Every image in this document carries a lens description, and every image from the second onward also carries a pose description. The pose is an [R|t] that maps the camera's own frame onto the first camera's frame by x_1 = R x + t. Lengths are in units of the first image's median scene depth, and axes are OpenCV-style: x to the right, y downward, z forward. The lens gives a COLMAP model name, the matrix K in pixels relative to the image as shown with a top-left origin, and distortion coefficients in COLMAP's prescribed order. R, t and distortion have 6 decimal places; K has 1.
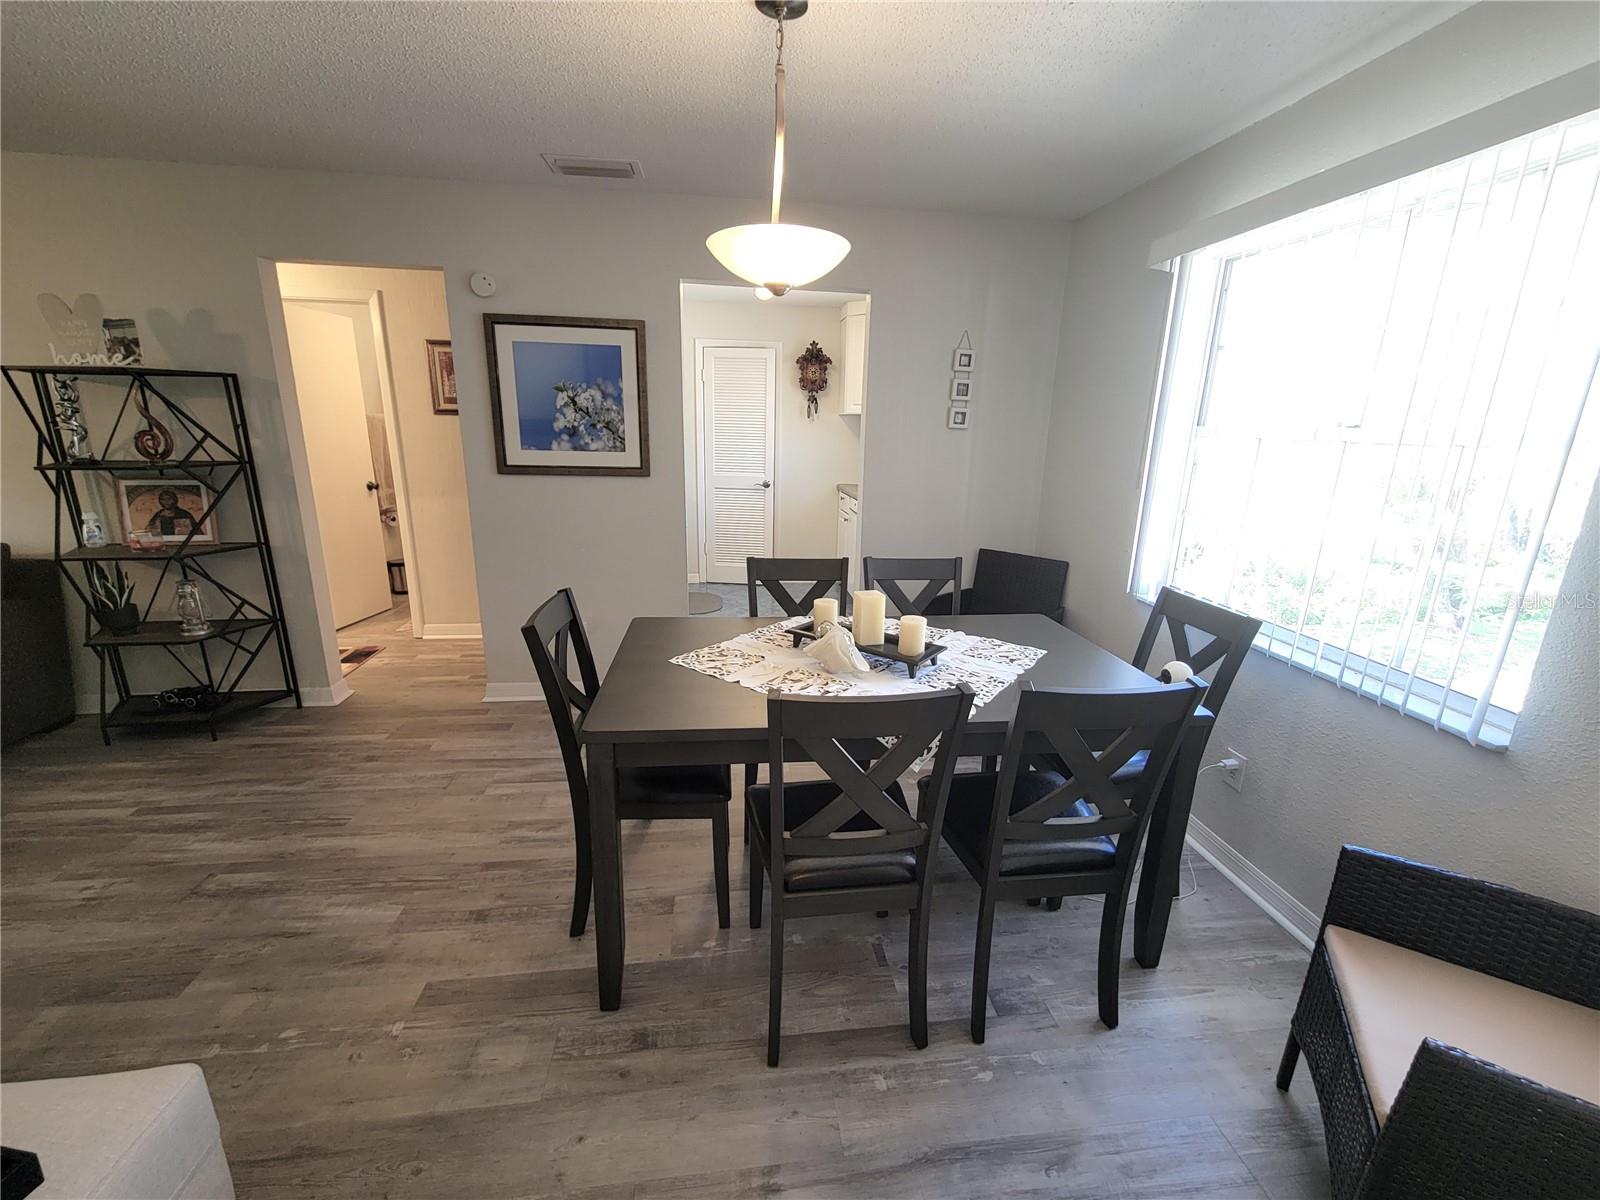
lens RADIAL K [[654.4, 0, 797.8], [0, 654.4, 598.5], [0, 0, 1]] dist [0.002522, -0.002711]
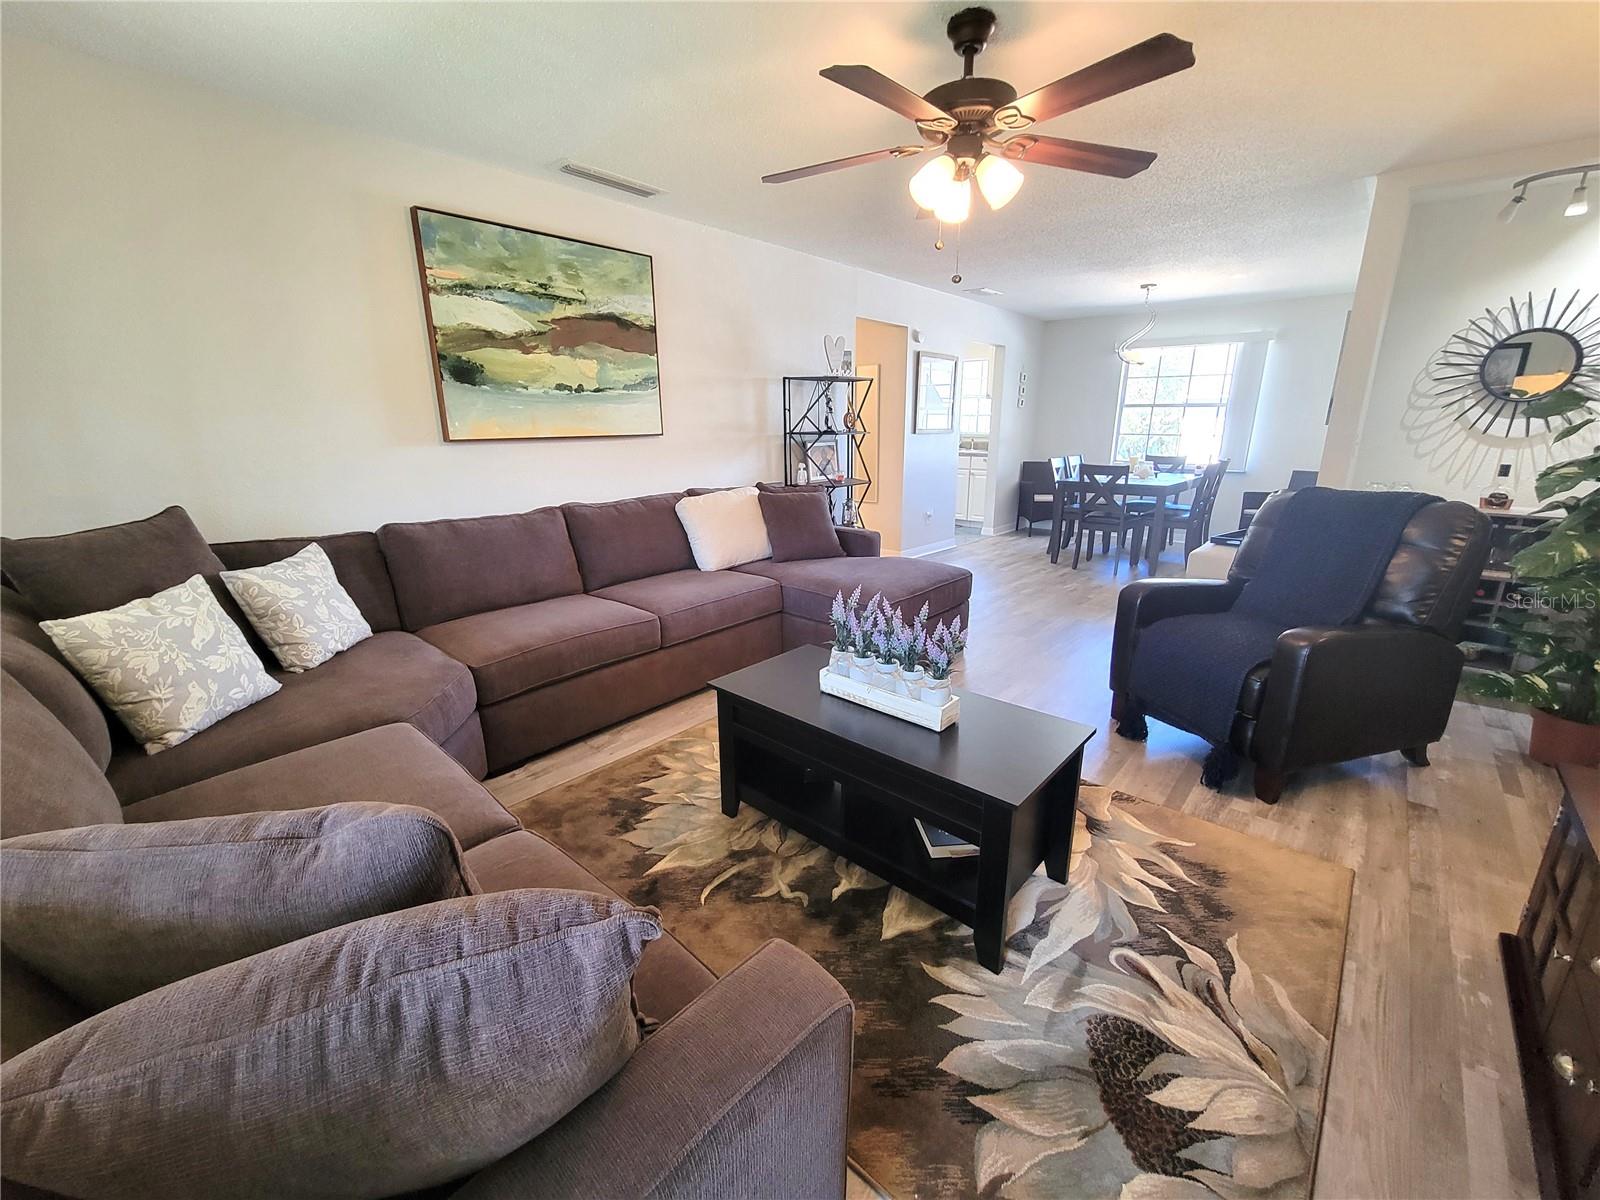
lens RADIAL K [[654.4, 0, 799.5], [0, 654.4, 600.2], [0, 0, 1]] dist [0.002522, -0.002711]
pose [[0.746428, -0.199795, 0.634765, -2.407791], [0.190072, 0.978139, 0.084365, 0.071513], [-0.637744, 0.057678, 0.768086, -0.270799]]
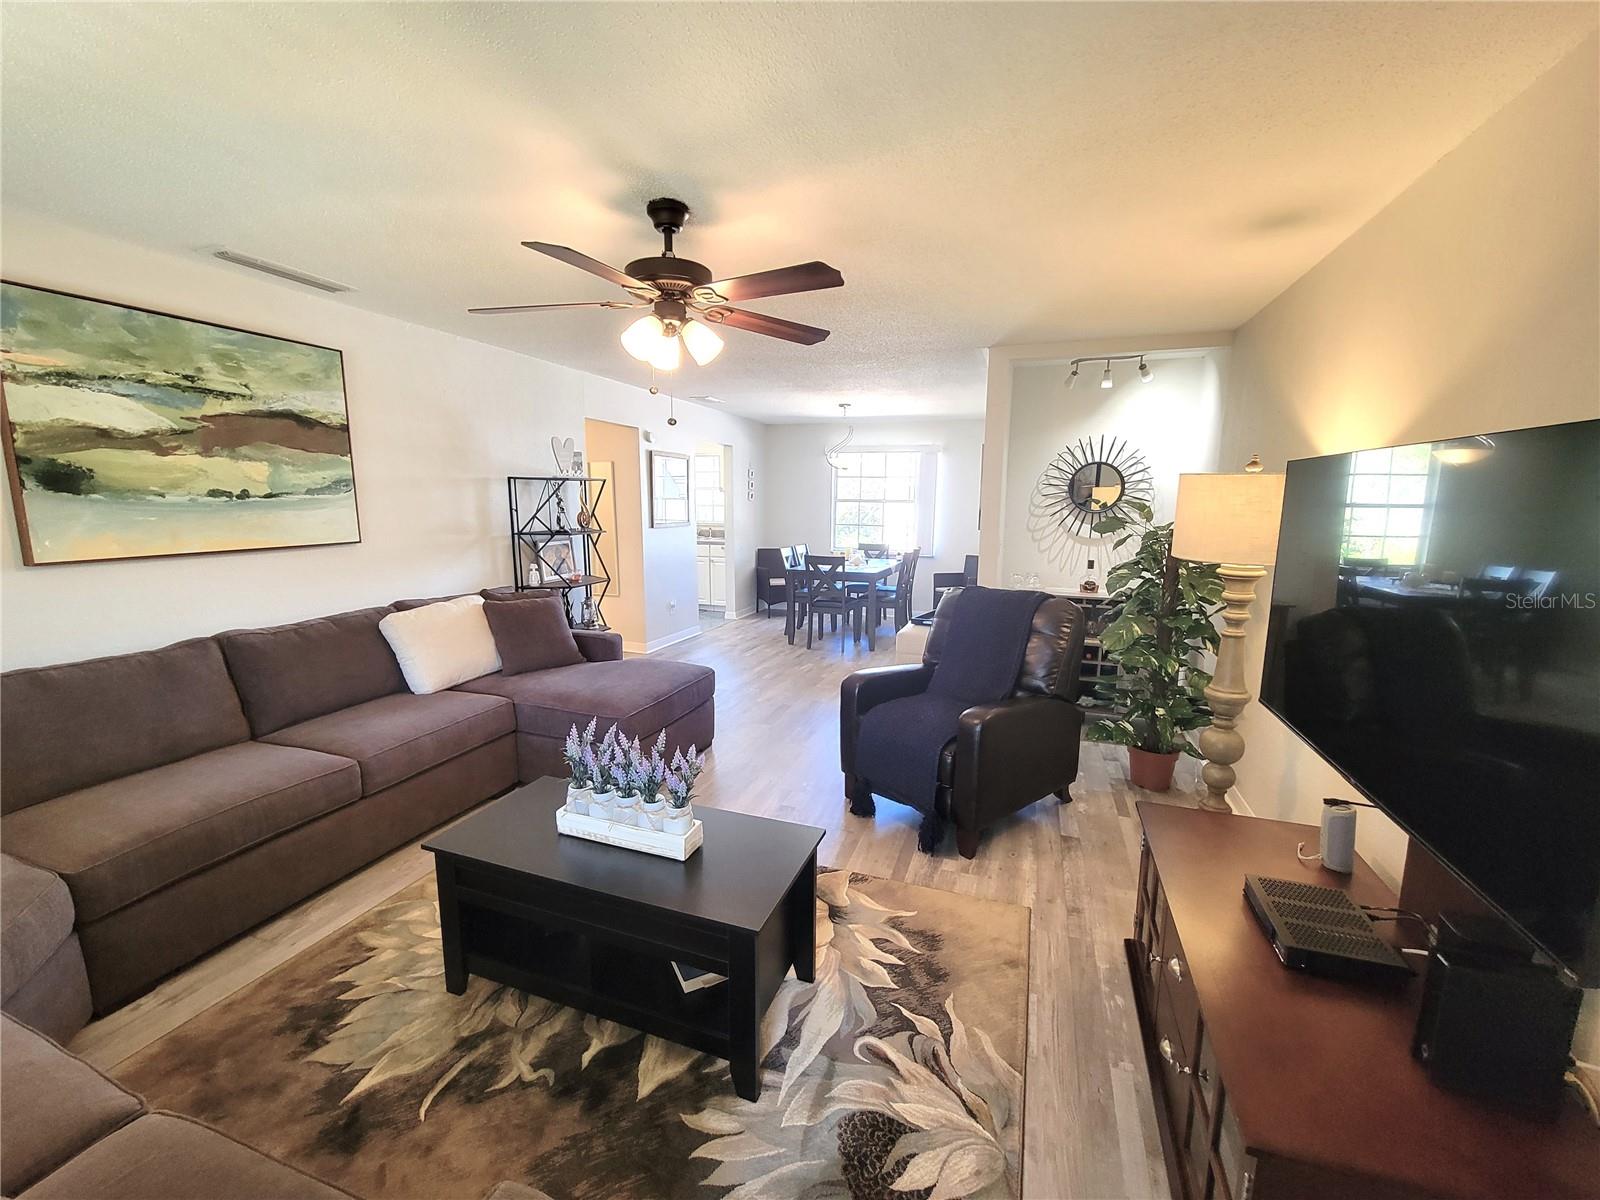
lens RADIAL K [[654.4, 0, 799.9], [0, 654.4, 600.1], [0, 0, 1]] dist [0.002522, -0.002711]
pose [[0.446500, -0.156056, 0.881070, -2.403564], [0.231623, 0.971269, 0.054652, 0.015826], [-0.864285, 0.179674, 0.469818, -0.310814]]
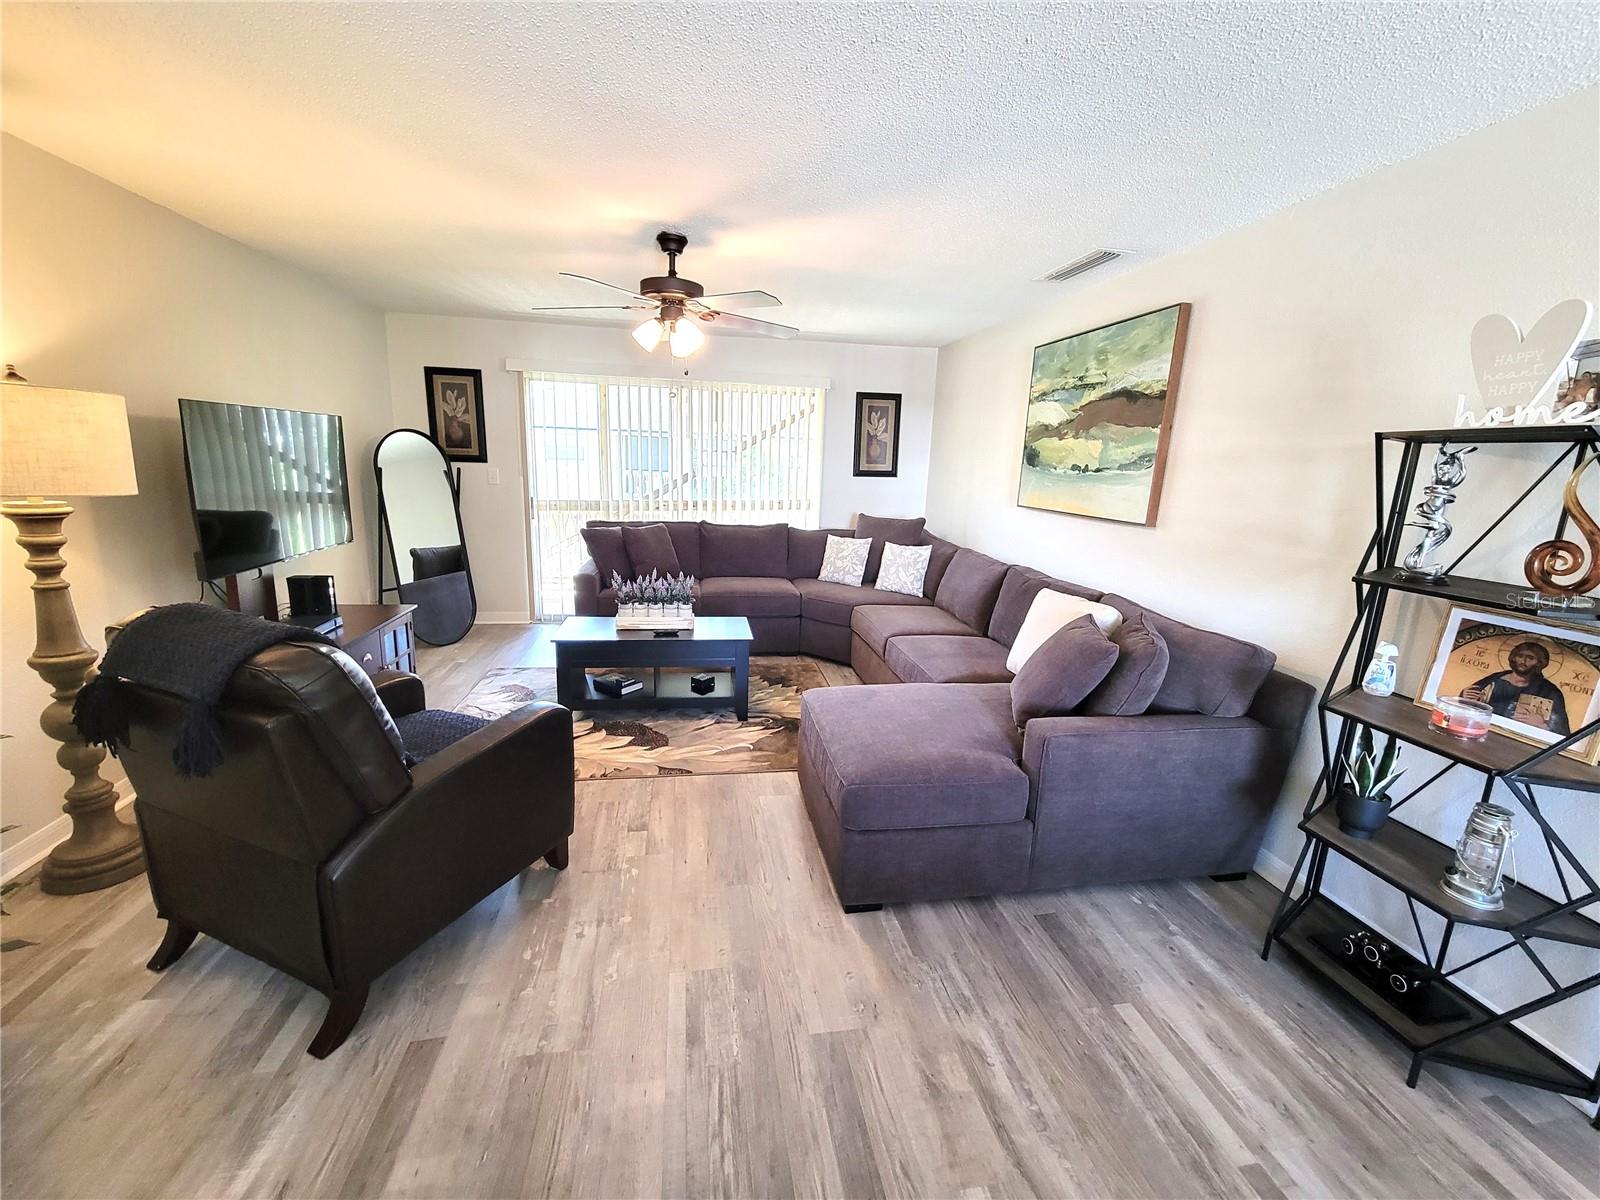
lens RADIAL K [[654.4, 0, 800.2], [0, 654.4, 601.4], [0, 0, 1]] dist [0.002522, -0.002711]
pose [[0.049077, 0.197090, -0.979156, -0.507785], [-0.294995, 0.939464, 0.174315, -0.122834], [0.954237, 0.280292, 0.104247, 0.373219]]
